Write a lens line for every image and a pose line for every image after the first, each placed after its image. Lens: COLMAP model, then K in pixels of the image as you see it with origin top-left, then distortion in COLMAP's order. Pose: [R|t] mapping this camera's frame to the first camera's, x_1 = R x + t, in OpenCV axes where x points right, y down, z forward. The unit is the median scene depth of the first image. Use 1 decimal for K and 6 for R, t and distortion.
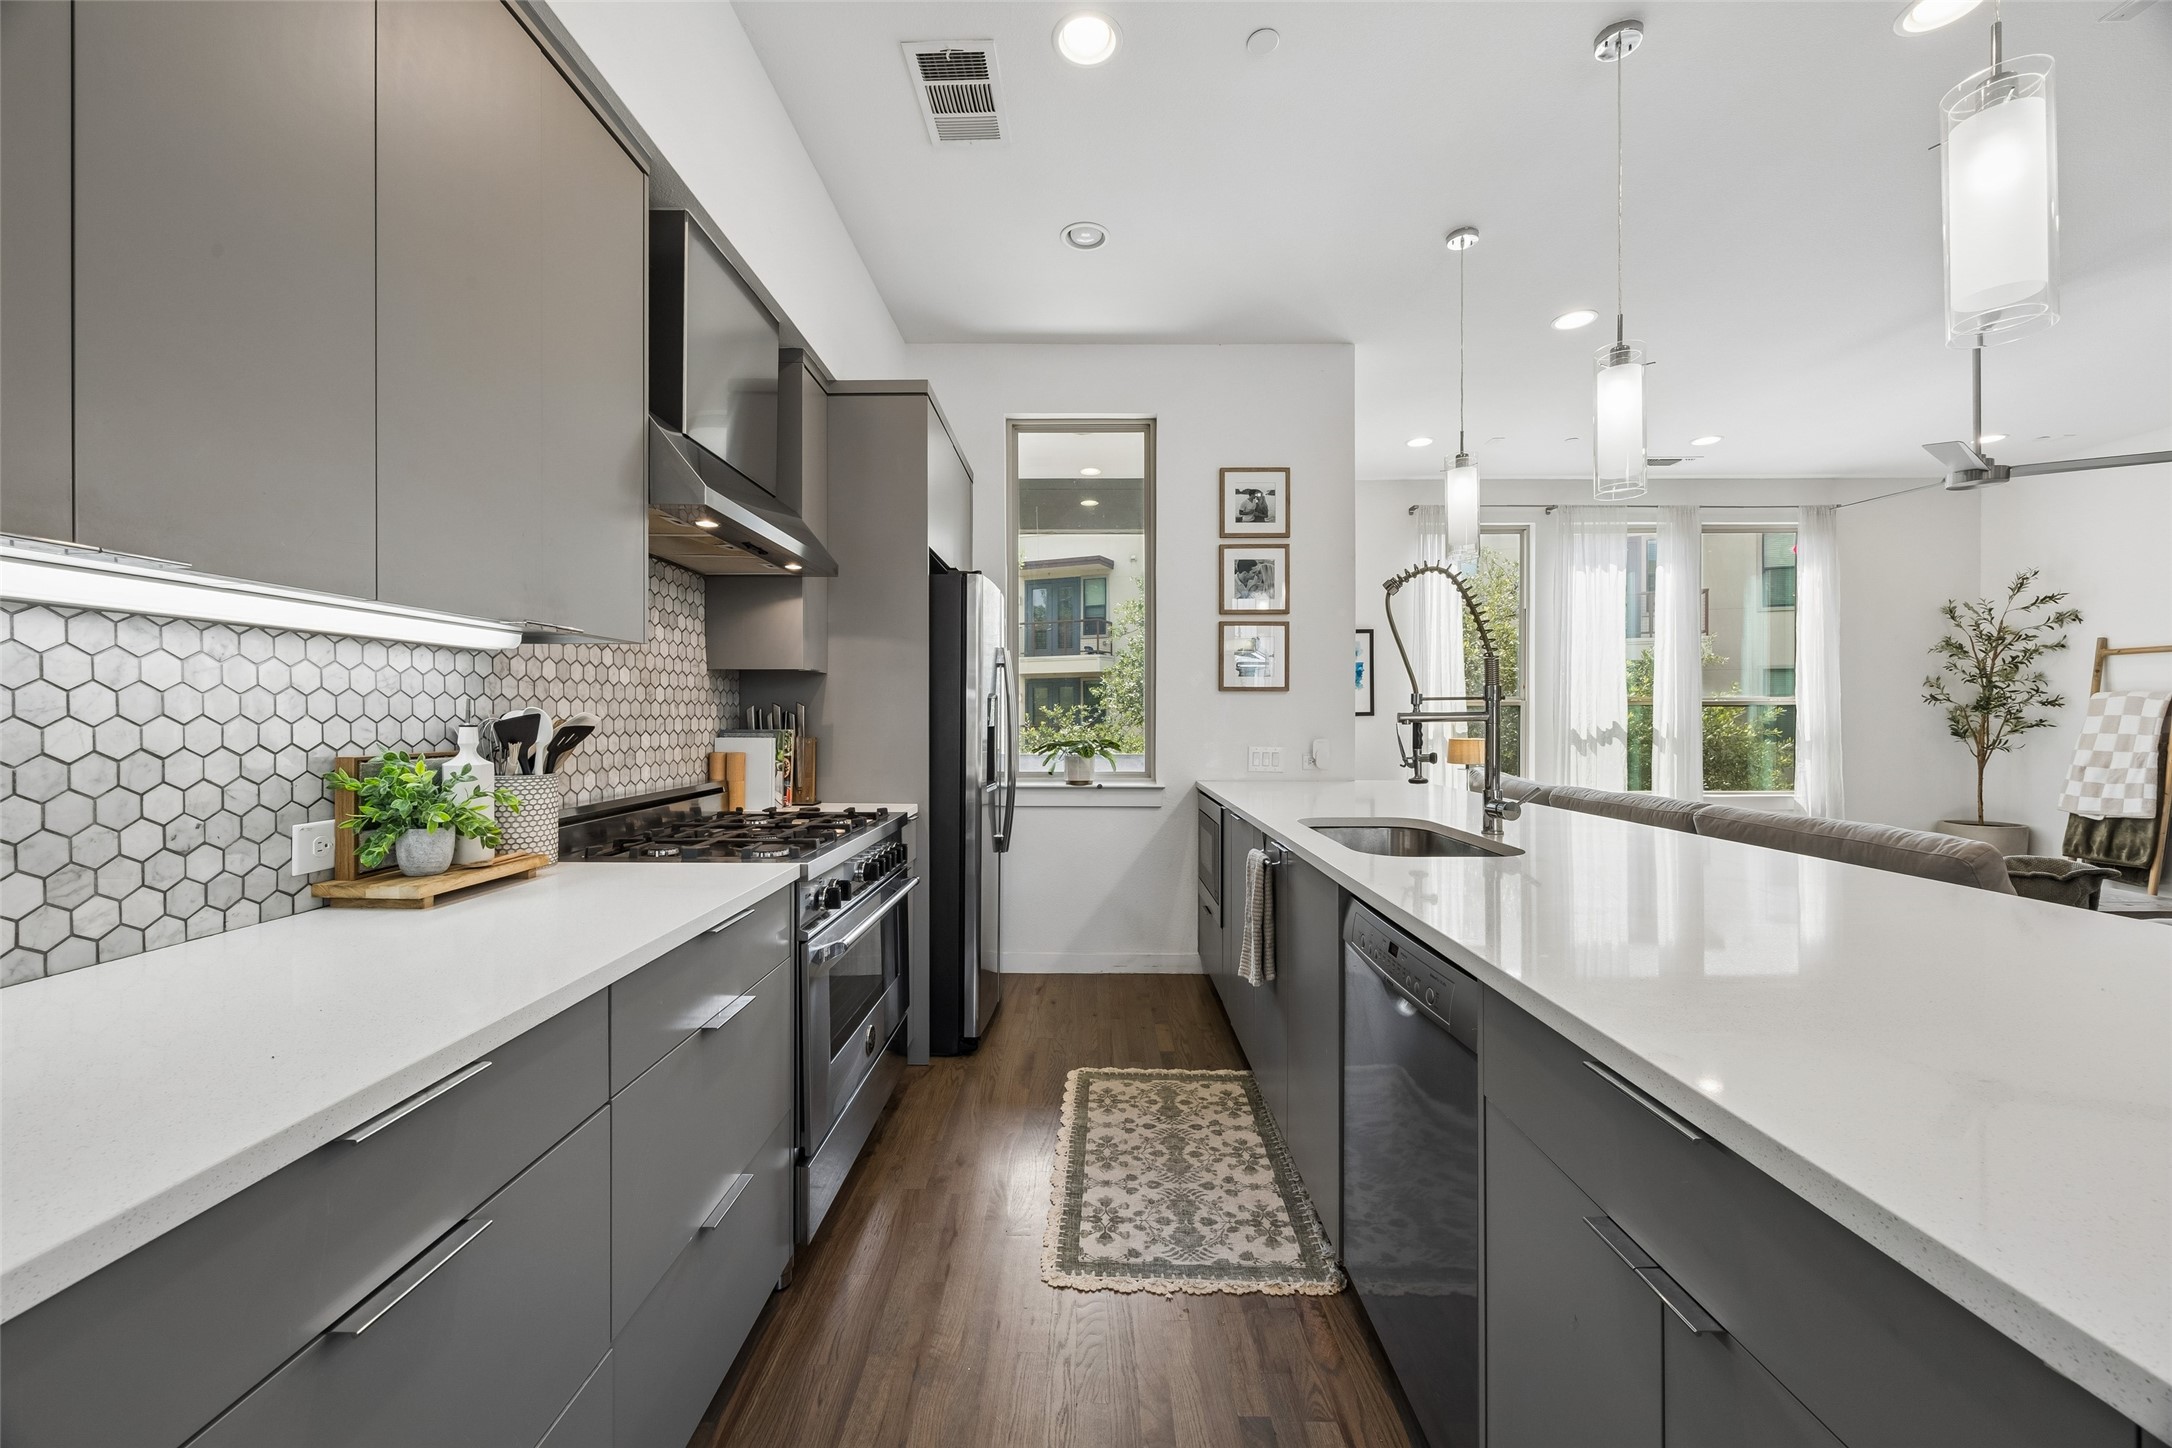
lens RADIAL K [[828.7, 0, 1085.1], [0, 828.7, 717.9], [0, 0, 1]] dist [-0.002619, 0.000009]
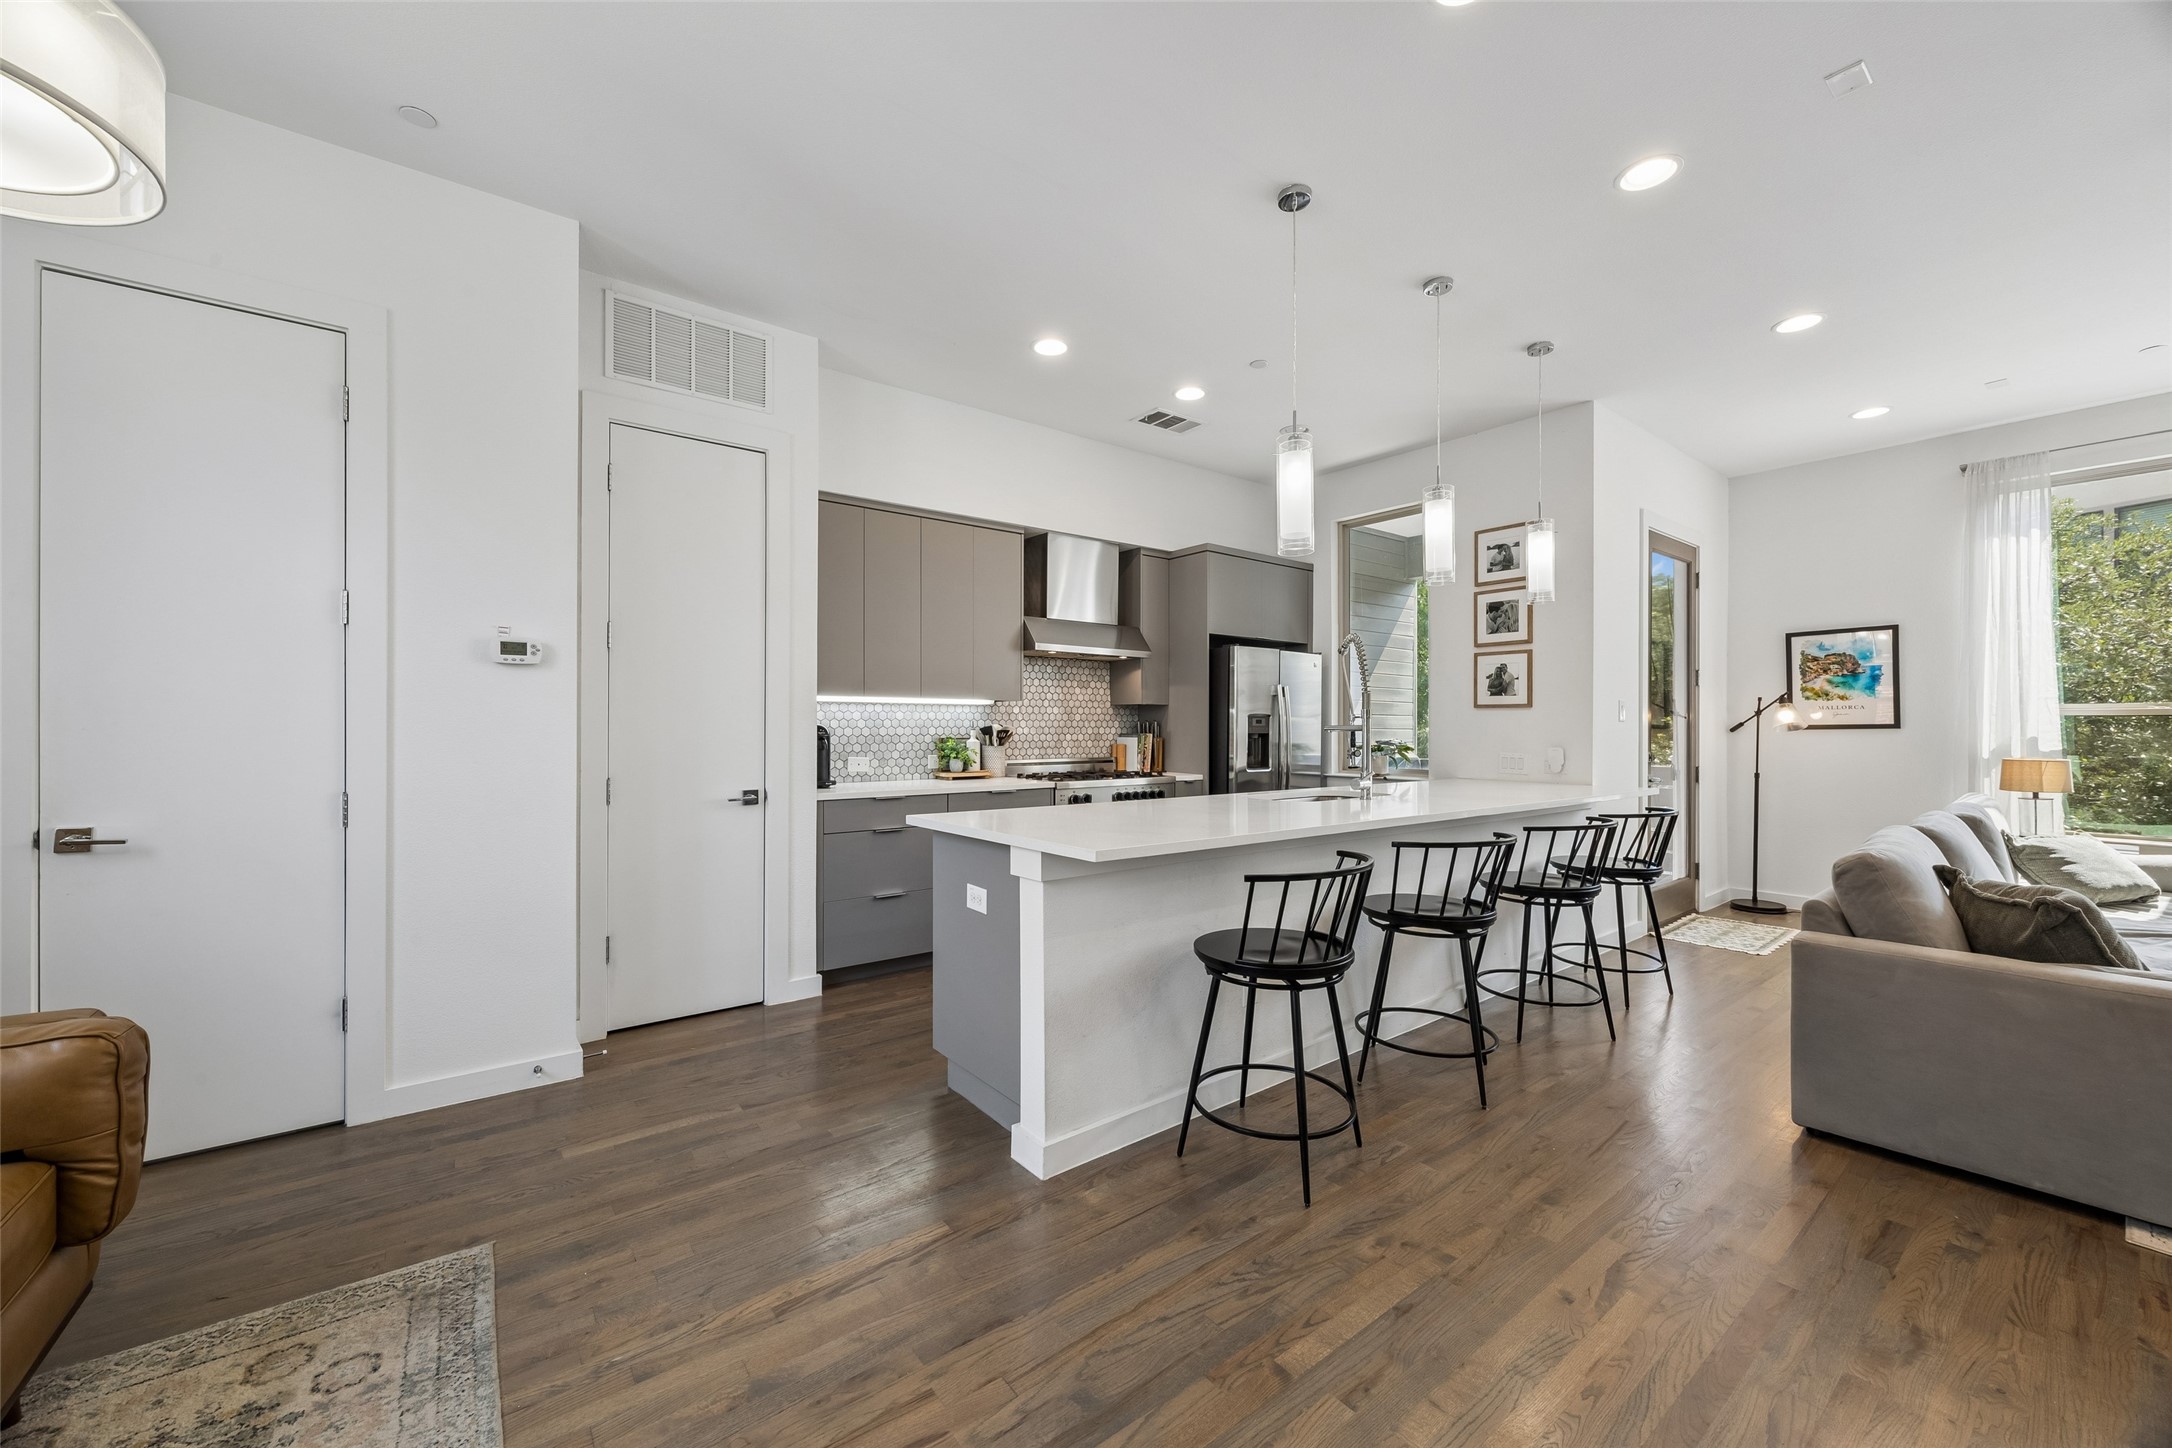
lens RADIAL K [[826.5, 0, 1080.1], [0, 826.5, 727.4], [0, 0, 1]] dist [-0.001819, -0.000009]
pose [[0.614889, 0.003304, -0.788607, 1.022110], [-0.004594, 0.999989, 0.000607, -0.001222], [0.788600, 0.003250, 0.614898, -0.324038]]
